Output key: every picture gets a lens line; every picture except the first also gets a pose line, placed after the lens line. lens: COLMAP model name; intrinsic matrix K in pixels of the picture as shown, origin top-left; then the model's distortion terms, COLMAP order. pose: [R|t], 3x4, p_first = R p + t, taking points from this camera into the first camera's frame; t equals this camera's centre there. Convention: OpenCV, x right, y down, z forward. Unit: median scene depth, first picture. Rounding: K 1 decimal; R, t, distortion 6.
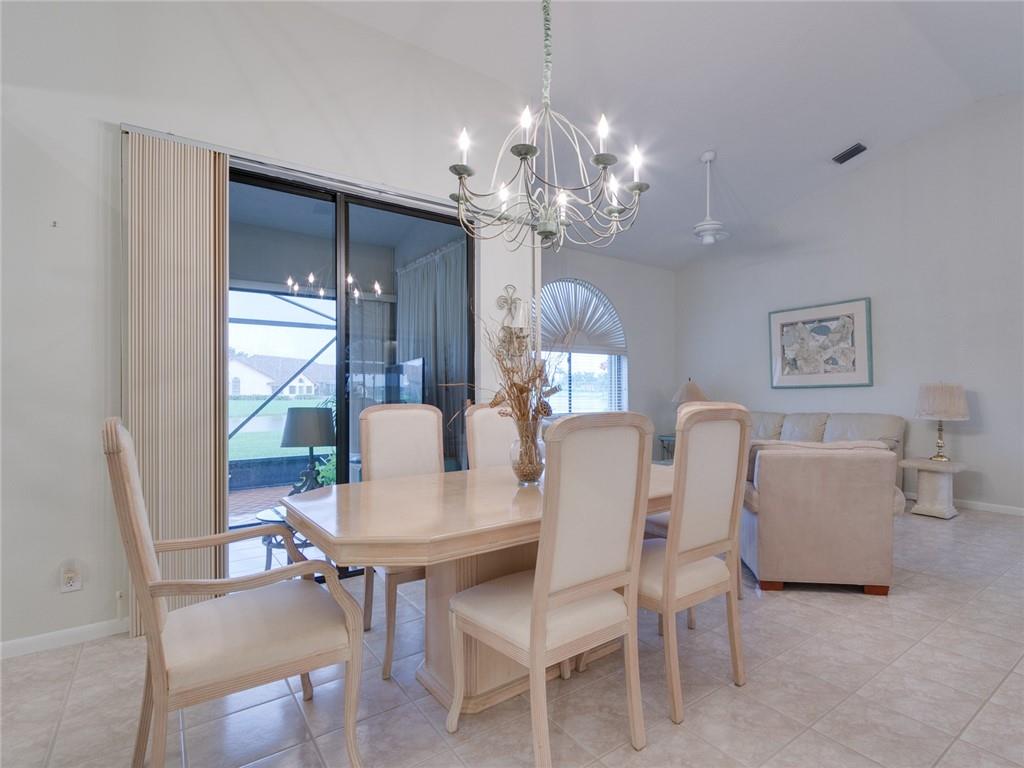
lens RADIAL K [[524.6, 0, 583.4], [0, 524.6, 386.5], [0, 0, 1]] dist [0.001108, -0.000237]
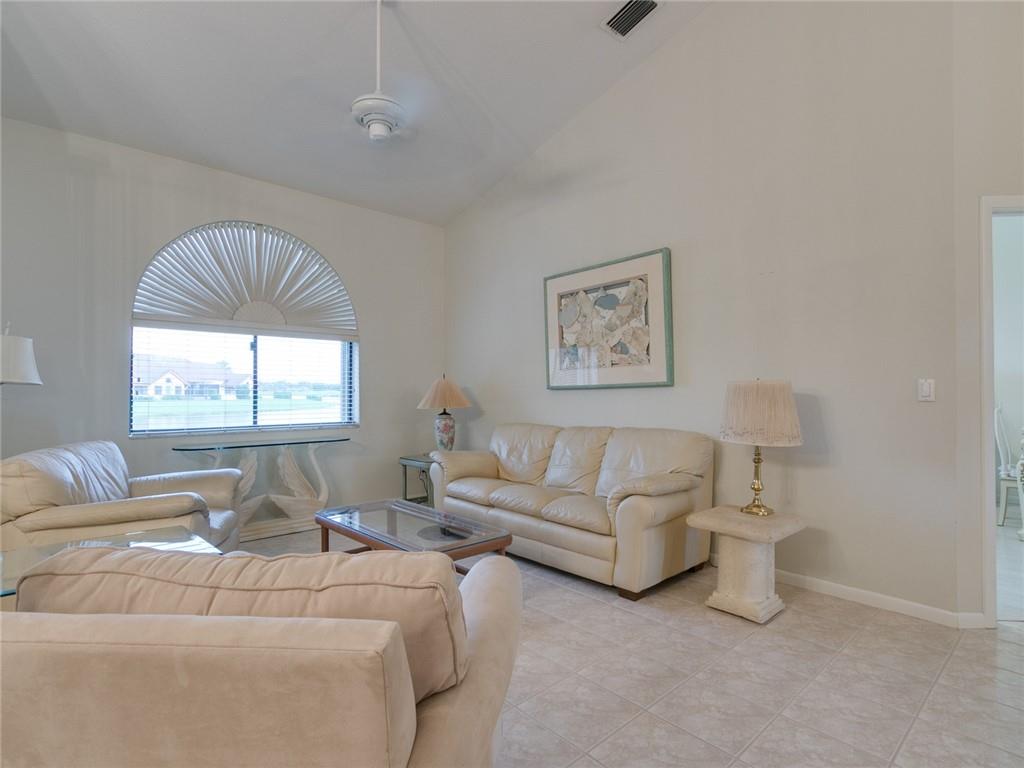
lens RADIAL K [[526.9, 0, 525.2], [0, 526.9, 386.9], [0, 0, 1]] dist [0.005244, -0.000187]
pose [[0.997300, 0.003694, 0.073340, 0.303203], [-0.003563, 0.999992, -0.001911, 0.001820], [-0.073347, 0.001645, 0.997305, 0.346928]]
